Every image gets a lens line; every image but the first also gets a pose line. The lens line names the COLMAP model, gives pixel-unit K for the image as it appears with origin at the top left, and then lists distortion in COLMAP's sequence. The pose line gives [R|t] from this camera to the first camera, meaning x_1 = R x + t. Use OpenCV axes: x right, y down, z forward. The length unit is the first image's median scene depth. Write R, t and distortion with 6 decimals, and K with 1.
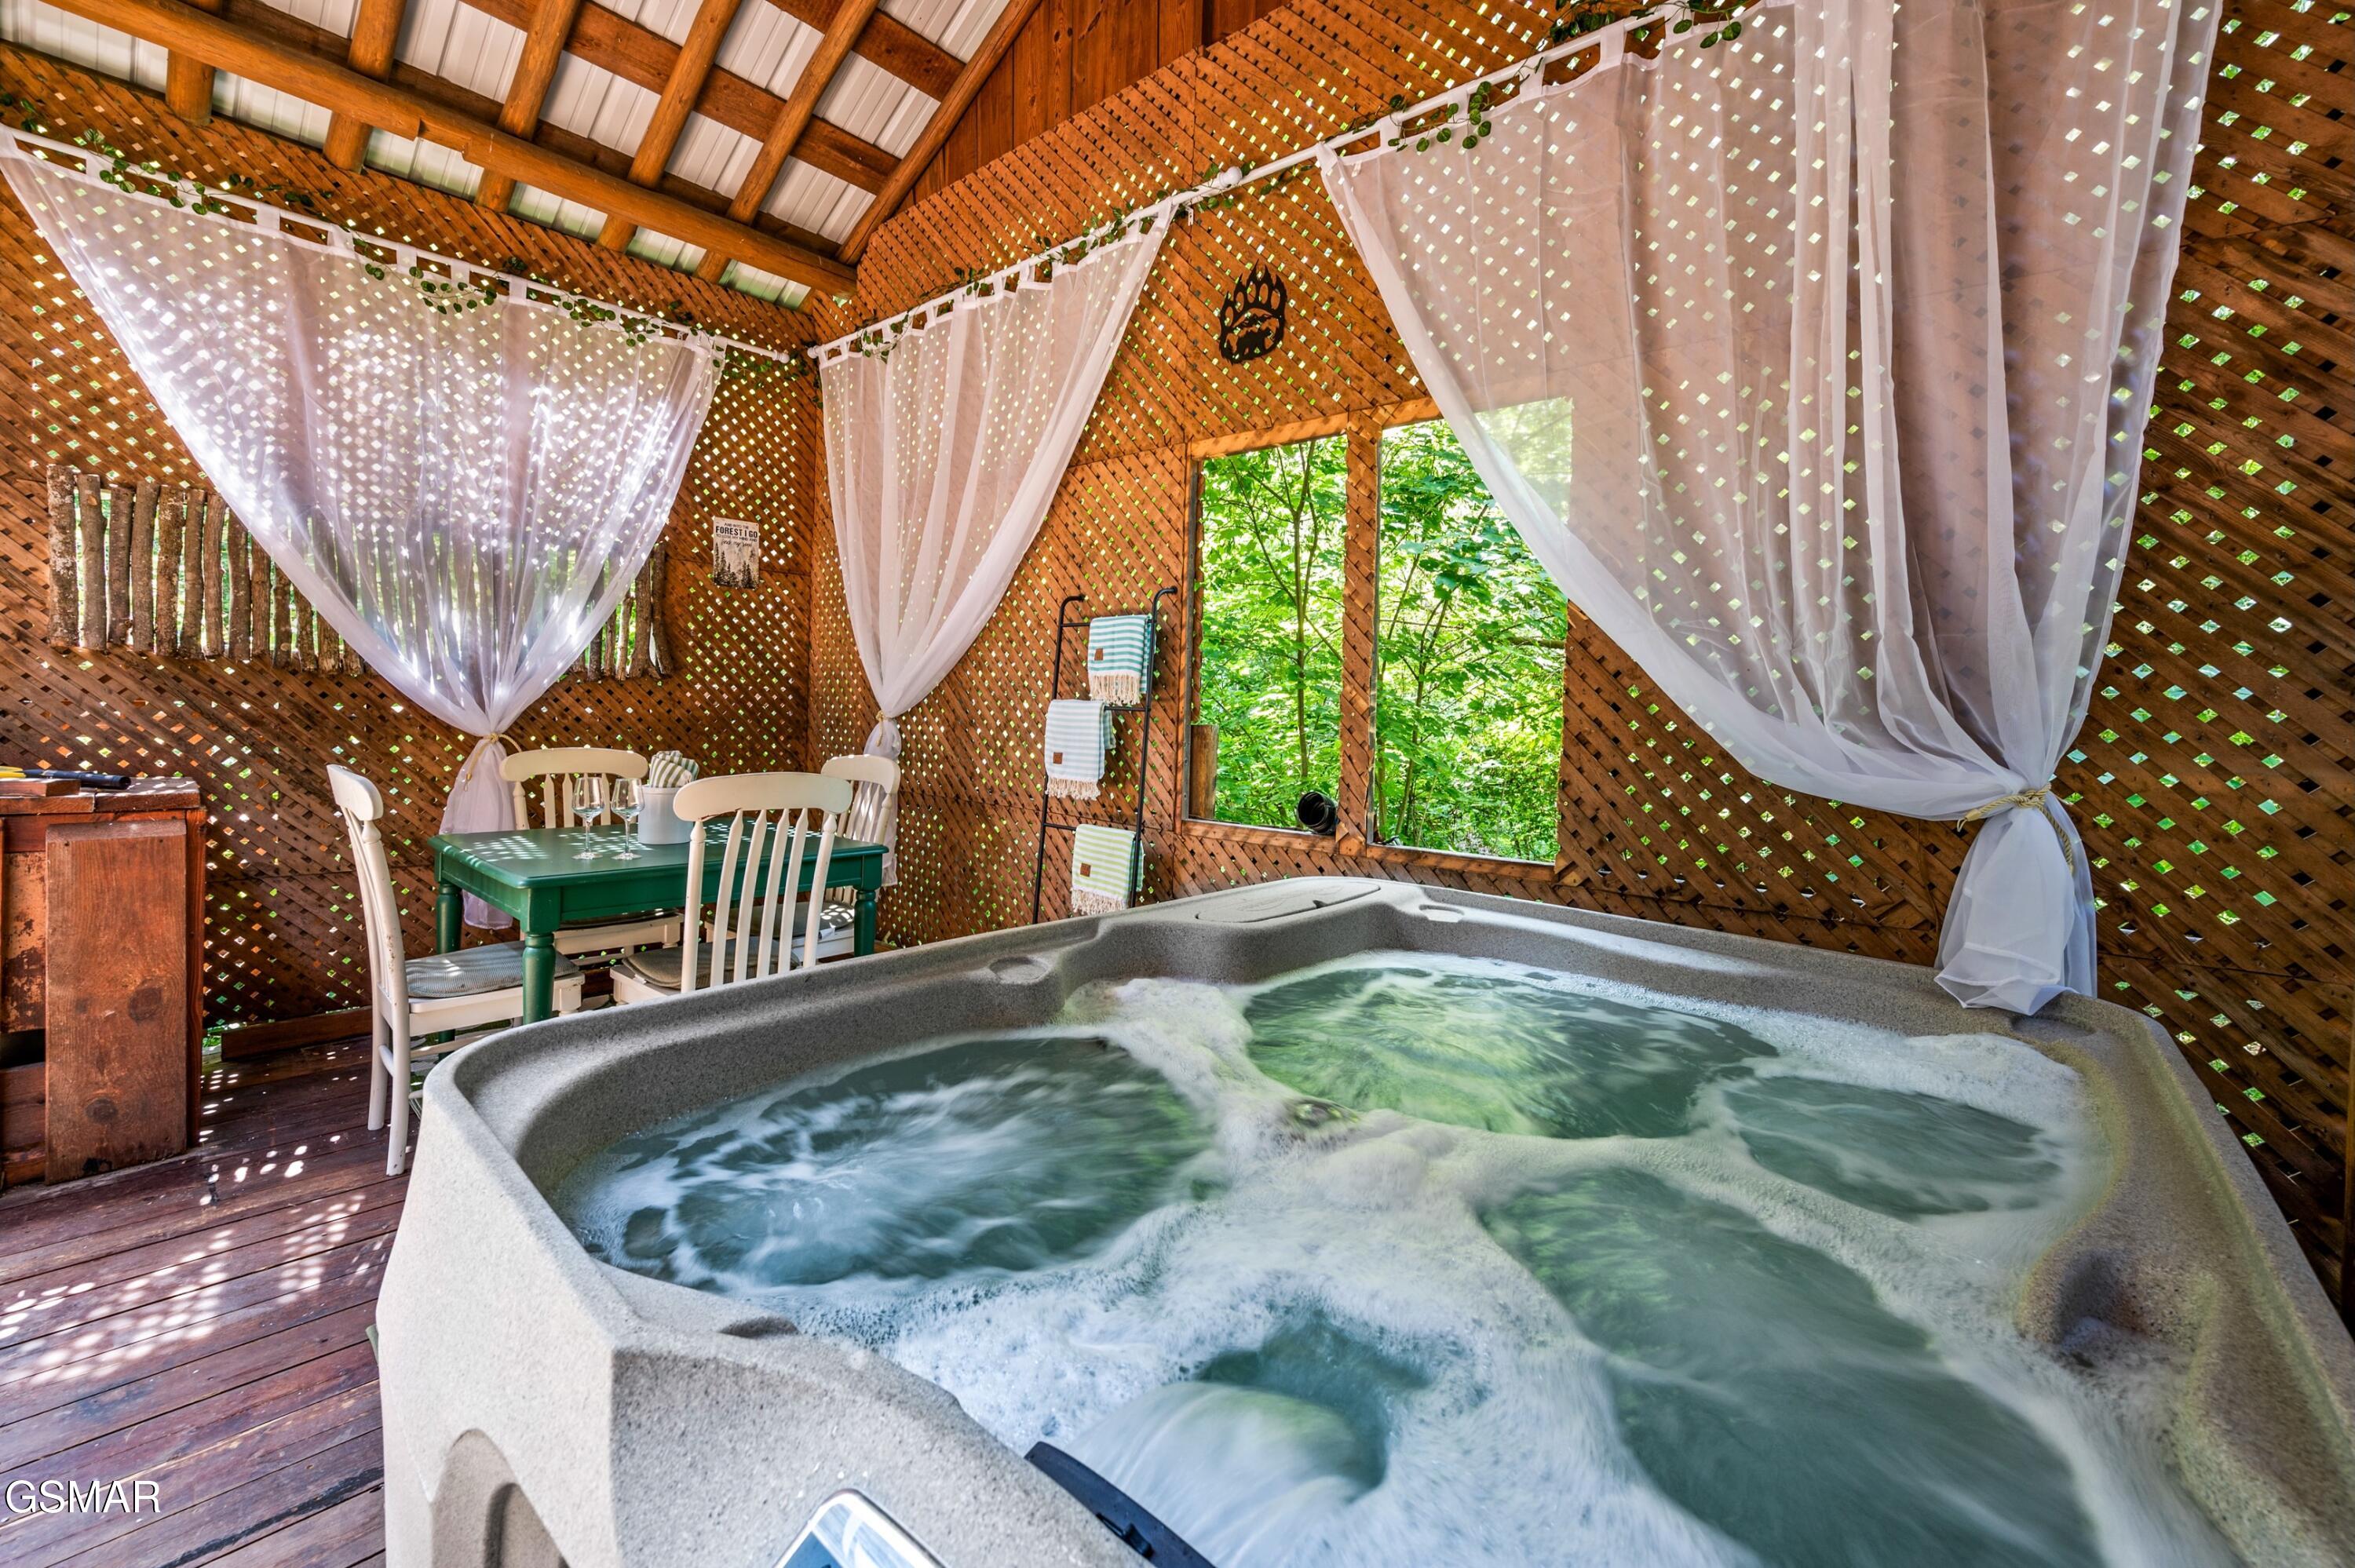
lens RADIAL K [[964.4, 0, 1171.3], [0, 964.4, 739.9], [0, 0, 1]] dist [-0.001223, -0.000266]
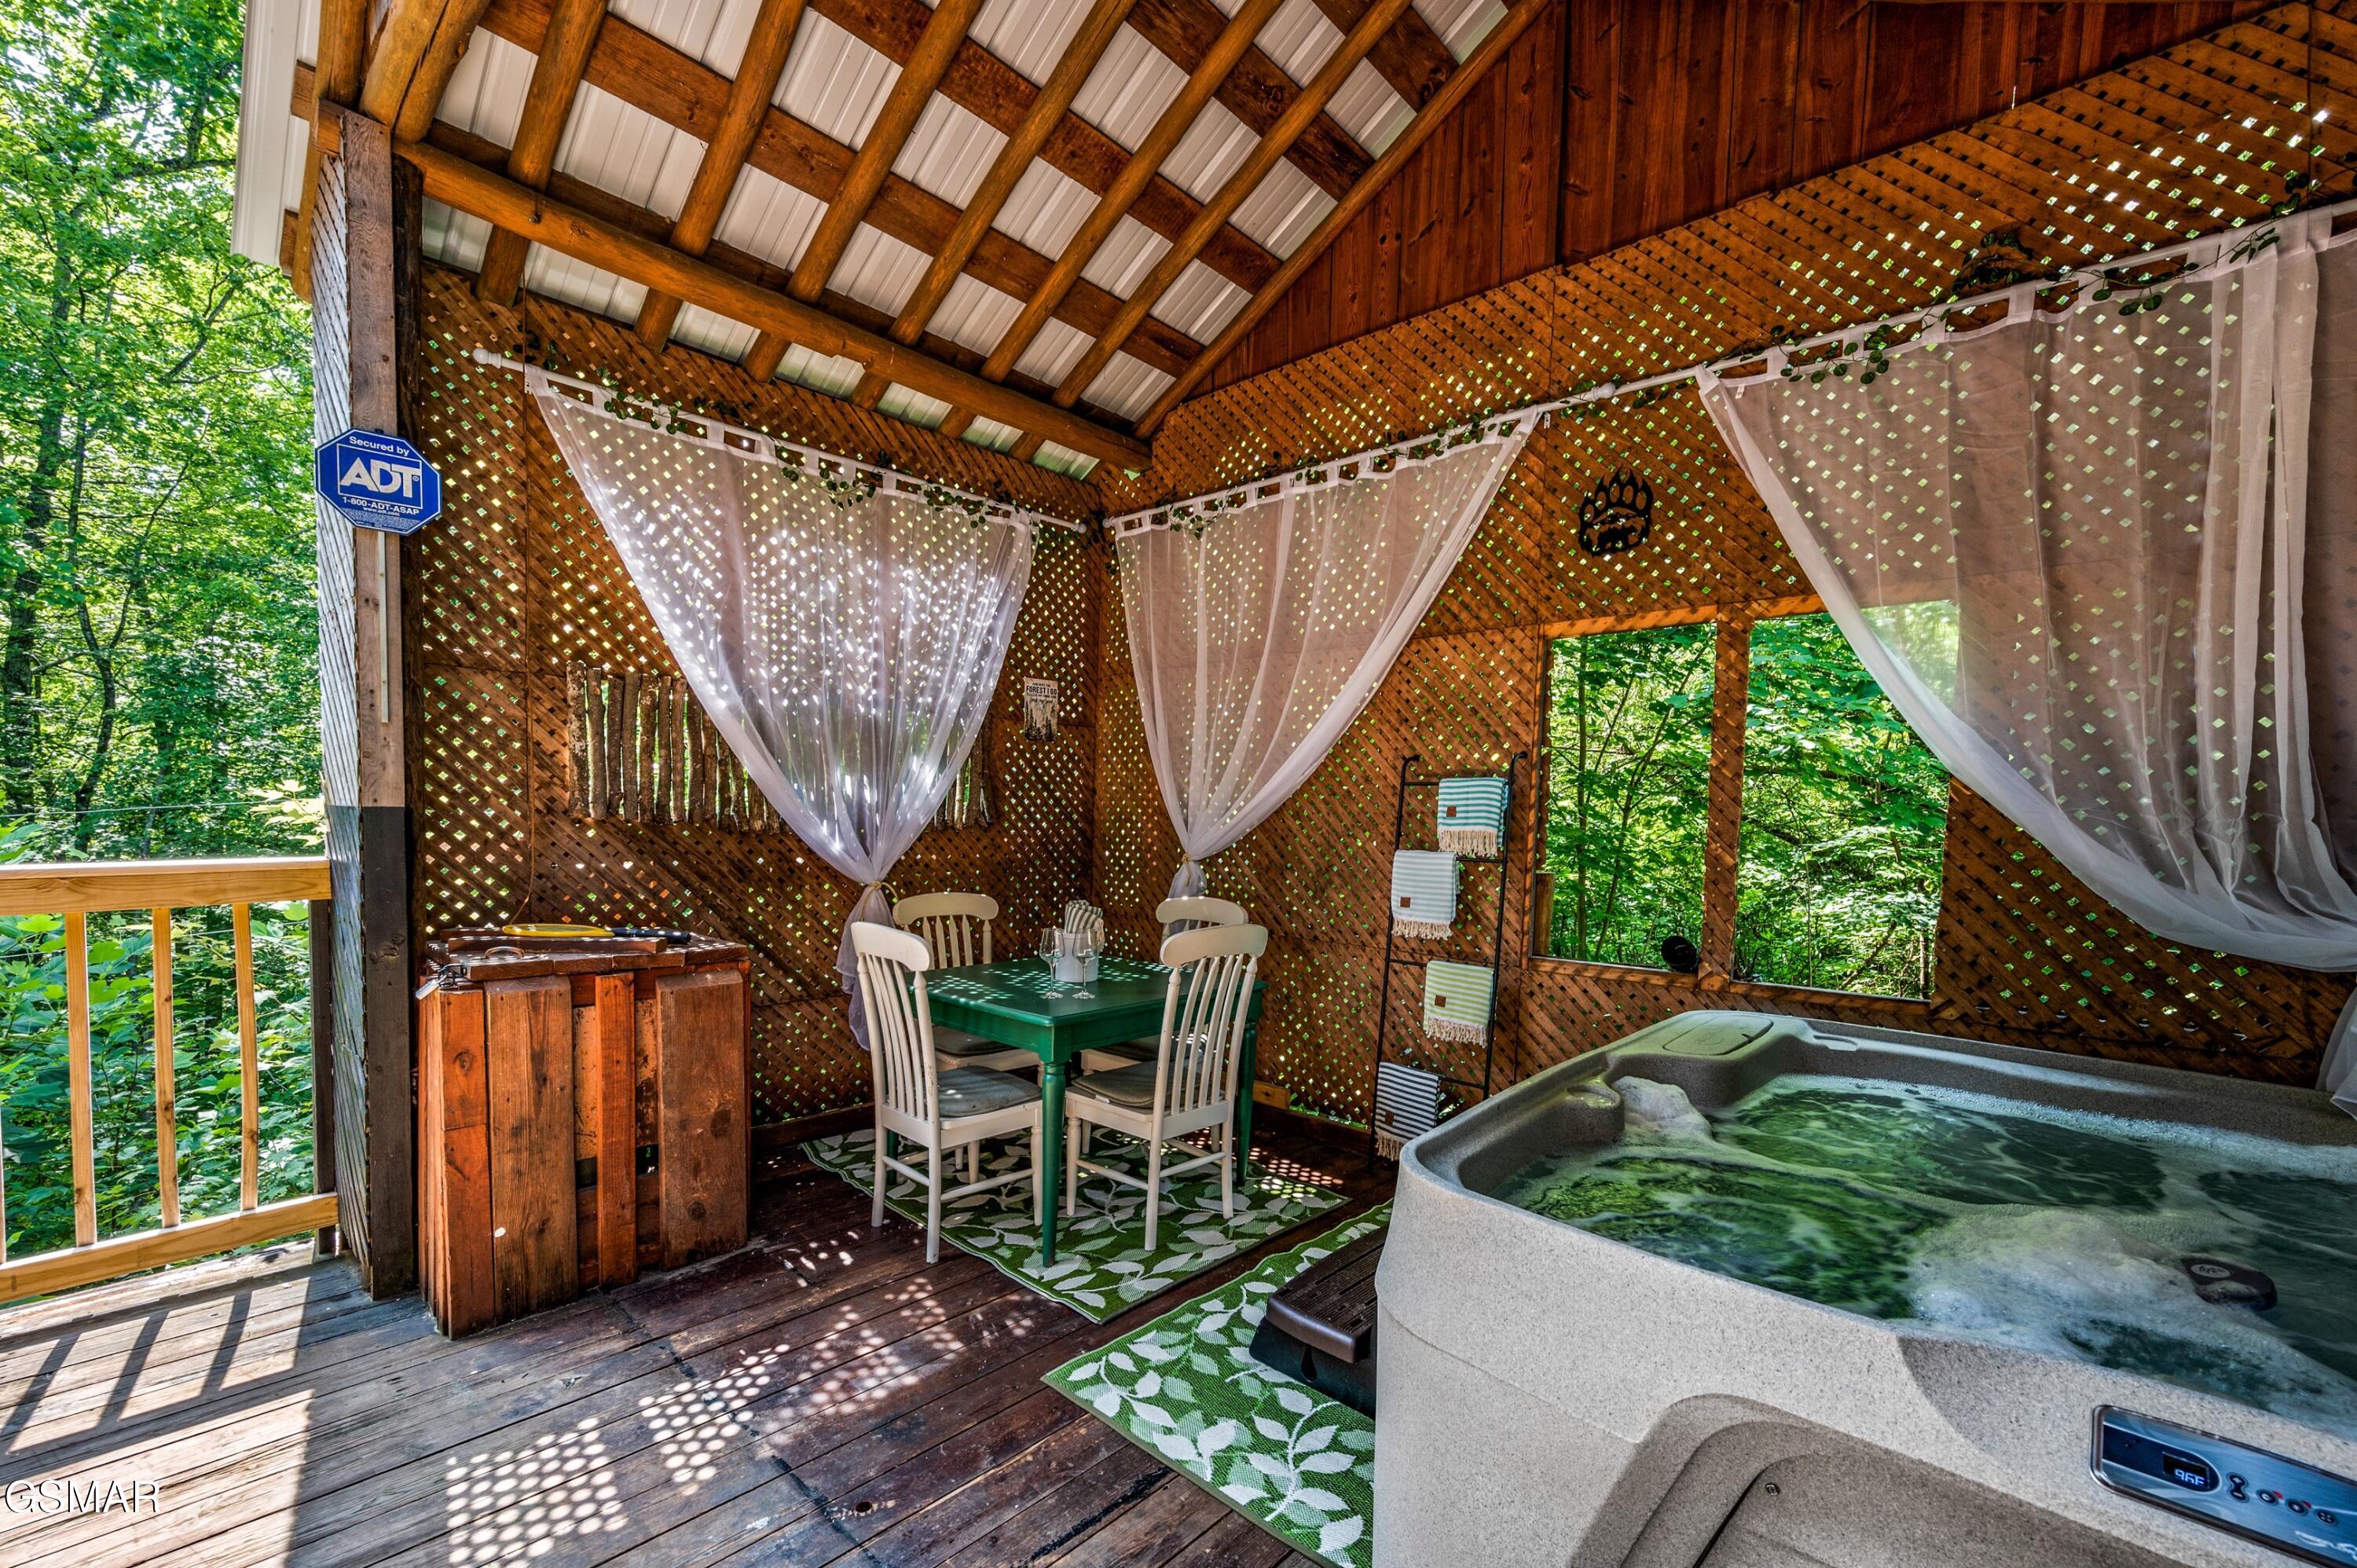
lens RADIAL K [[977.0, 0, 1177.1], [0, 977.0, 882.2], [0, 0, 1]] dist [-0.000057, -0.000175]
pose [[0.999764, -0.008994, -0.019770, -0.389672], [0.009764, 0.999183, 0.039210, -0.056068], [0.019401, -0.039394, 0.999035, -0.160785]]
